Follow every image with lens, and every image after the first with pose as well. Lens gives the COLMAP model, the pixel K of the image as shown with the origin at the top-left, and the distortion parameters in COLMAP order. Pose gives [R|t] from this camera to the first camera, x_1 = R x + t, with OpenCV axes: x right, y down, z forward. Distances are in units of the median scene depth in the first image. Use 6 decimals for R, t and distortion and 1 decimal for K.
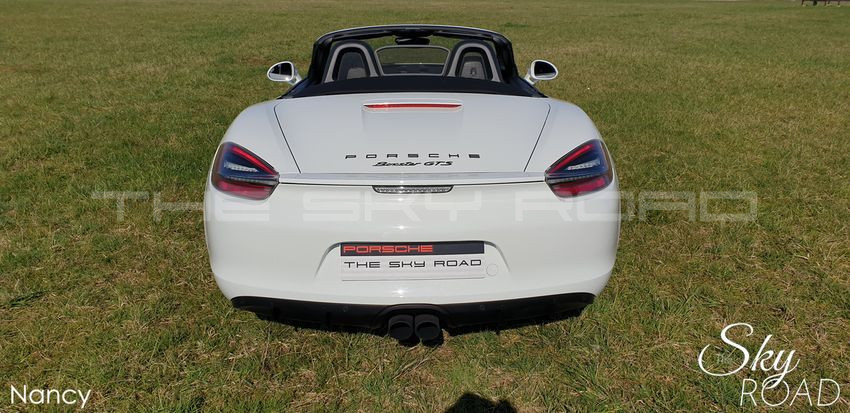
lens RADIAL K [[658.7, 0, 436.5], [0, 658.7, 204.2], [0, 0, 1]] dist [-0.001205, -0.003242]
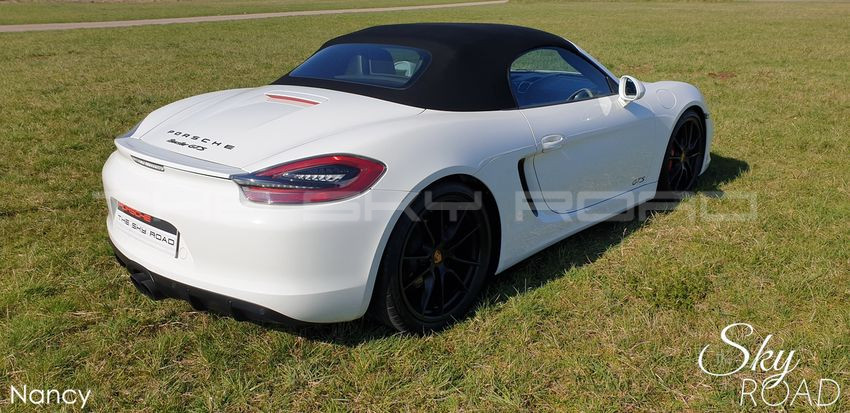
lens RADIAL K [[661.6, 0, 425.0], [0, 661.6, 206.5], [0, 0, 1]] dist [-0.003169, 0.013034]
pose [[0.686993, 0.202038, -0.698013, 0.992754], [-0.215708, 0.973974, 0.069611, -0.119322], [0.693910, 0.102744, 0.712694, 0.484831]]
